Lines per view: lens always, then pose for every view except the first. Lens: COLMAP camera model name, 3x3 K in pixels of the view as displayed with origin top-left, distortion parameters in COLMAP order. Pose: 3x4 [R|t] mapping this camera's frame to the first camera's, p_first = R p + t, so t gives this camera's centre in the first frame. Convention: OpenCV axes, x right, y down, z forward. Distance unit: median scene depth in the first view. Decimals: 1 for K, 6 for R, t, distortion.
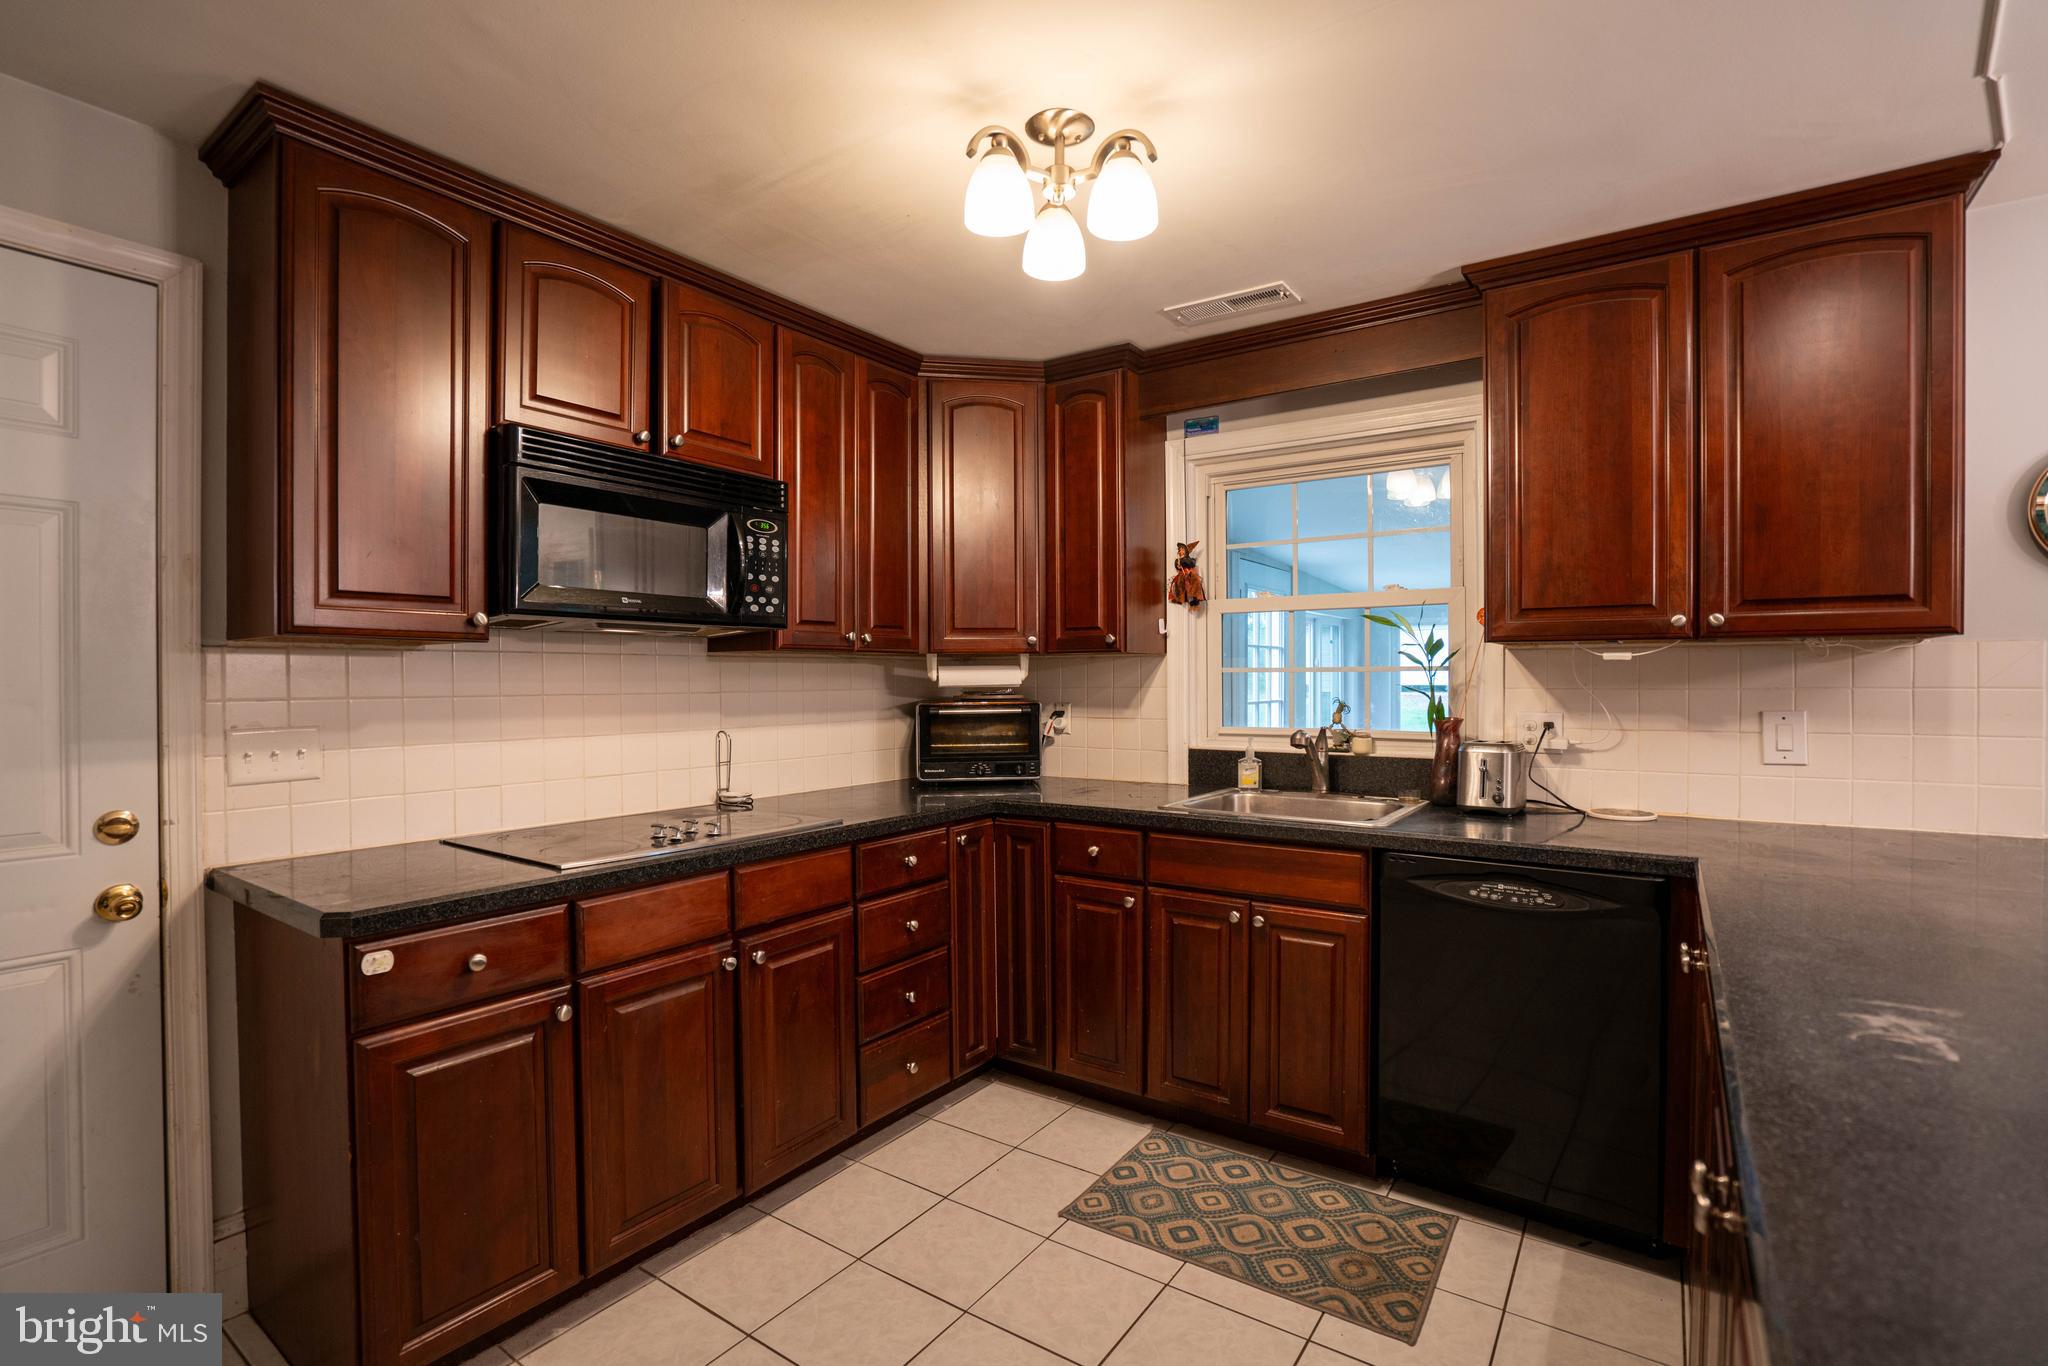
lens RADIAL K [[951.0, 0, 1024.0], [0, 951.0, 683.0], [0, 0, 1]] dist [-0.058864, 0.020629]
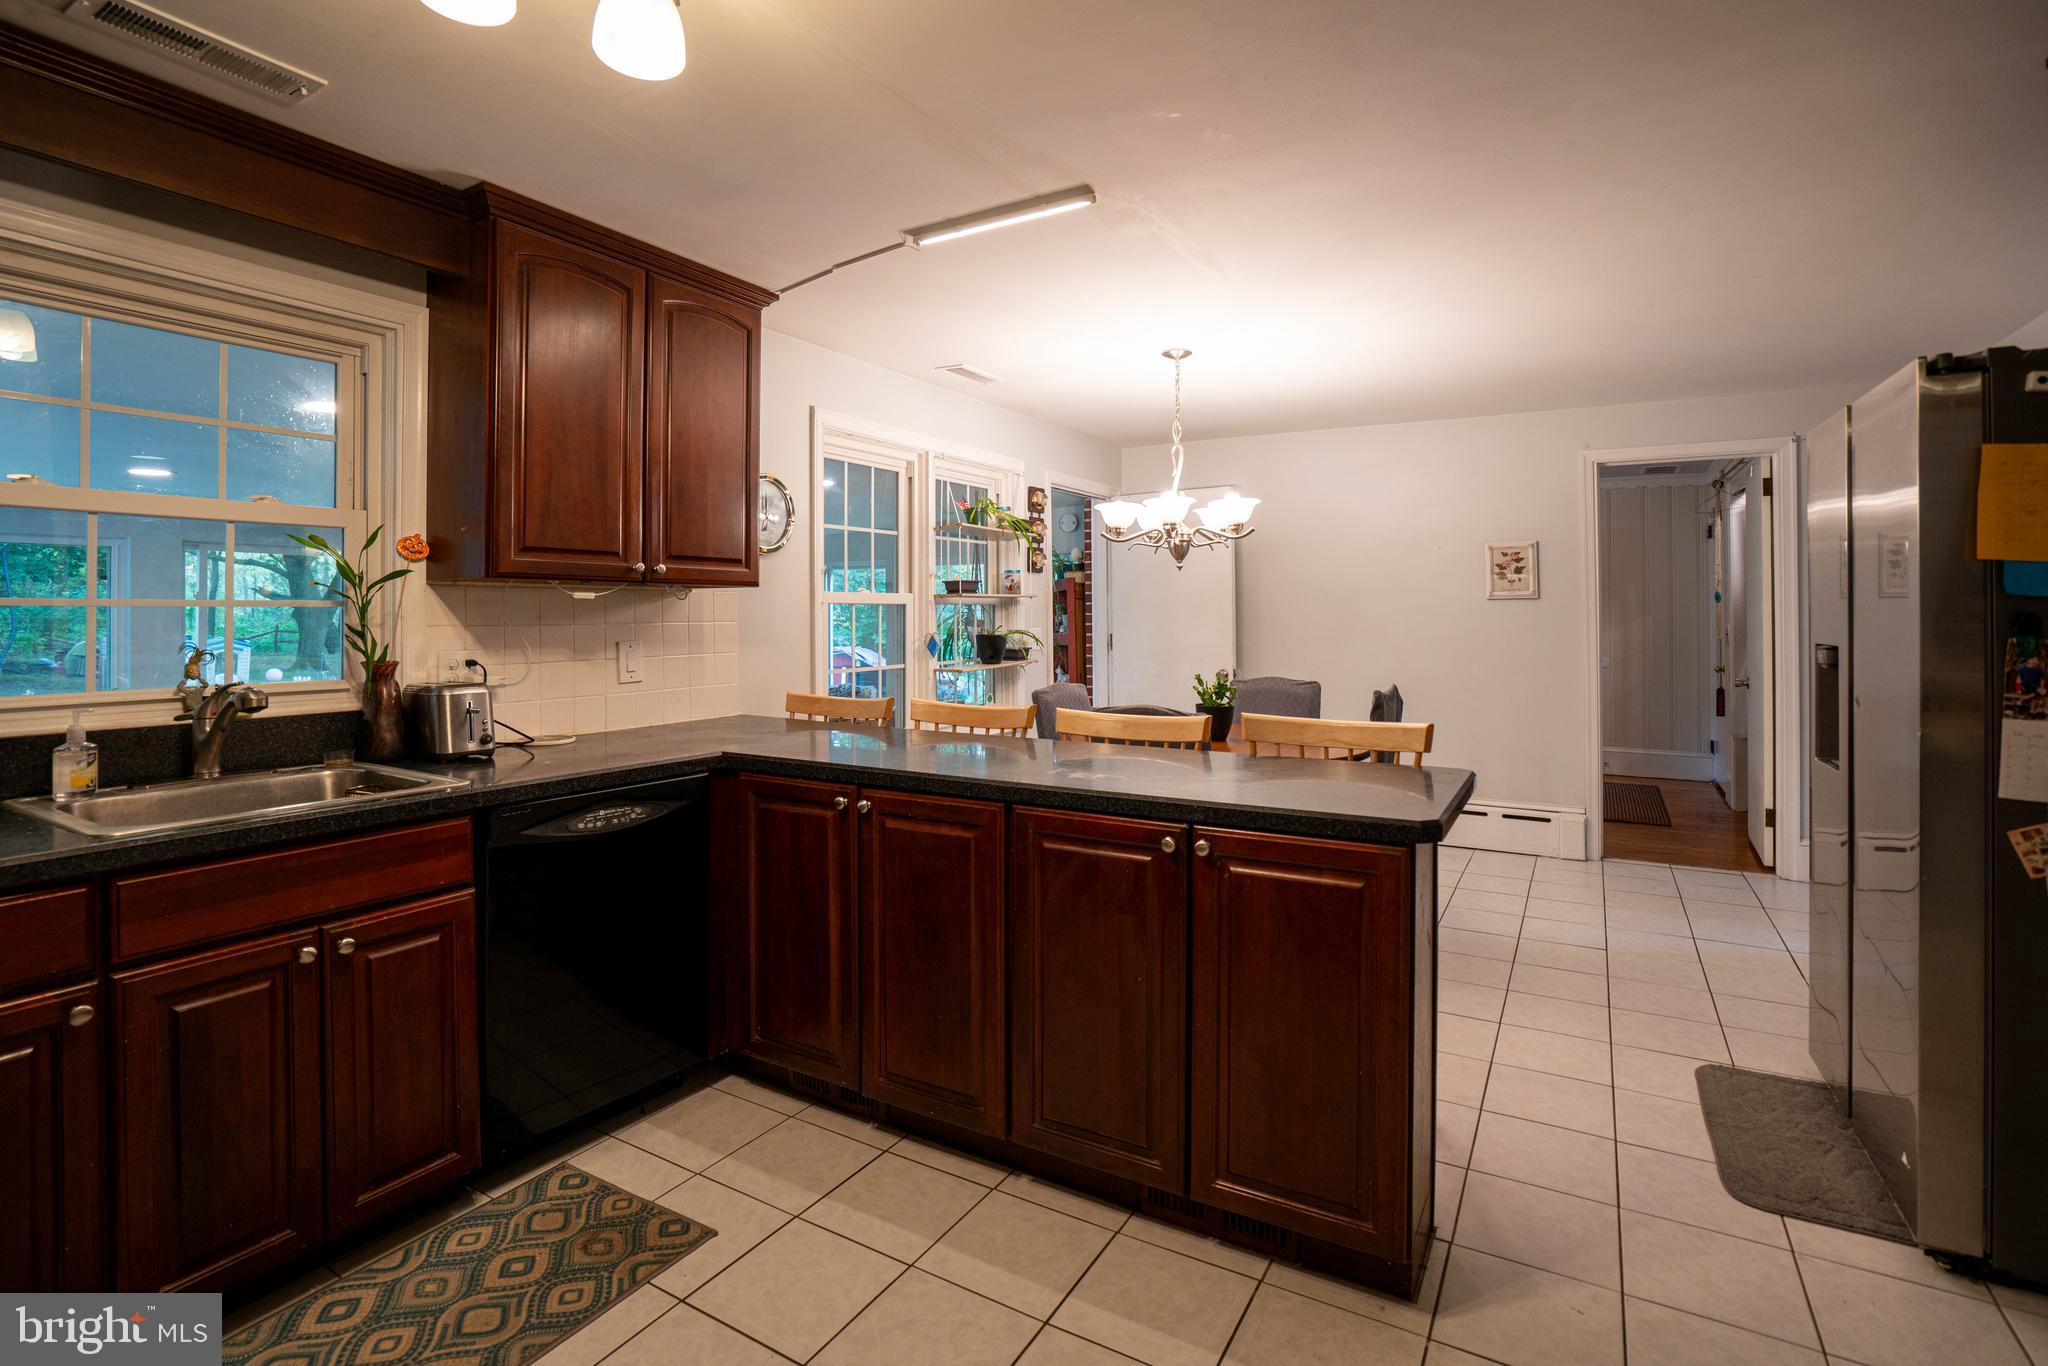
lens RADIAL K [[966.3, 0, 1027.6], [0, 966.3, 618.6], [0, 0, 1]] dist [-0.016843, 0.000182]
pose [[-0.082556, -0.000121, 0.996586, -0.525638], [0.005544, 0.999984, 0.000580, 0.001223], [-0.996571, 0.005573, -0.082554, 0.529405]]
